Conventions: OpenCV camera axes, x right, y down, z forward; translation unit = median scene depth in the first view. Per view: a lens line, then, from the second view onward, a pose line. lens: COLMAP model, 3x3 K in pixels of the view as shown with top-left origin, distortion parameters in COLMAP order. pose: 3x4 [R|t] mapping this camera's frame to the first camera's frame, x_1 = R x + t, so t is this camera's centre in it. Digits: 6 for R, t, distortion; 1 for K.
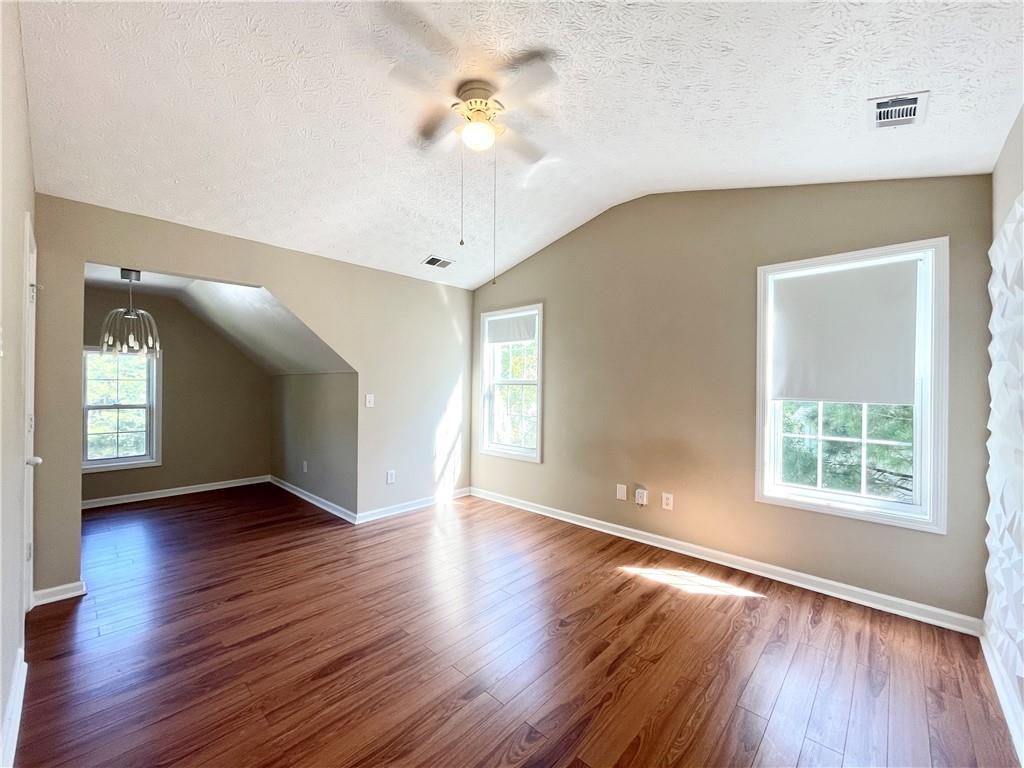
lens RADIAL K [[412.2, 0, 508.9], [0, 412.2, 383.7], [0, 0, 1]] dist [0.000619, 0.000040]
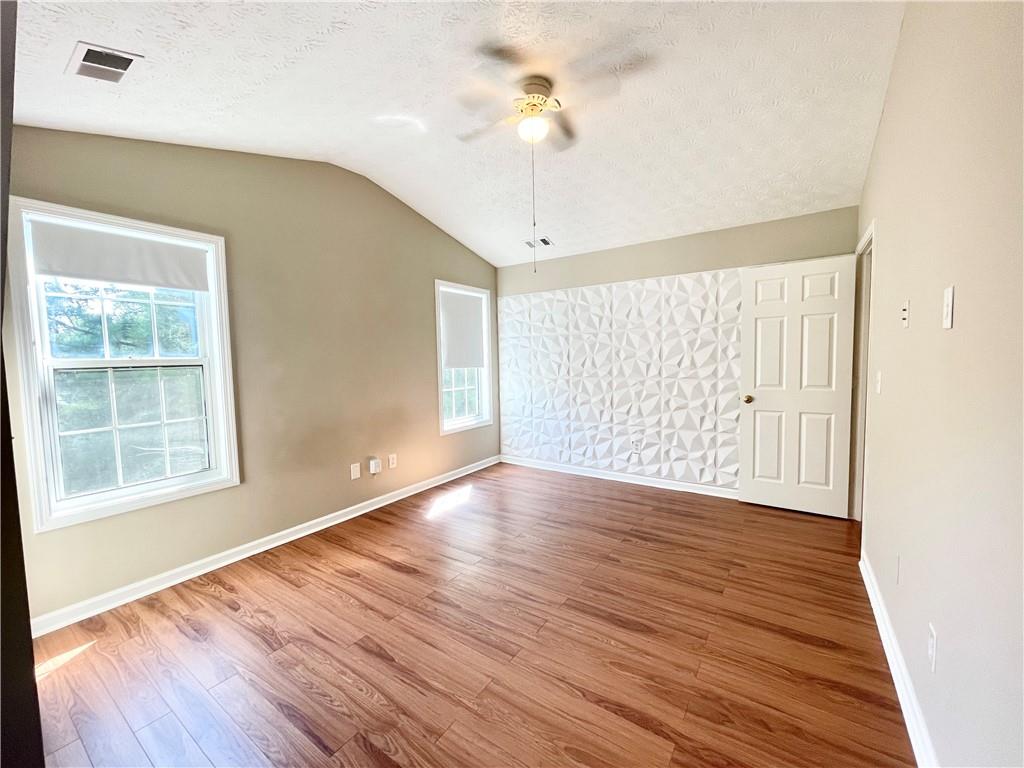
lens RADIAL K [[412.2, 0, 508.9], [0, 412.2, 383.7], [0, 0, 1]] dist [0.000619, 0.000040]
pose [[-0.145160, -0.067630, 0.987094, -0.871090], [0.020695, 0.997235, 0.071368, -0.008393], [-0.989192, 0.030788, -0.143359, 0.916705]]
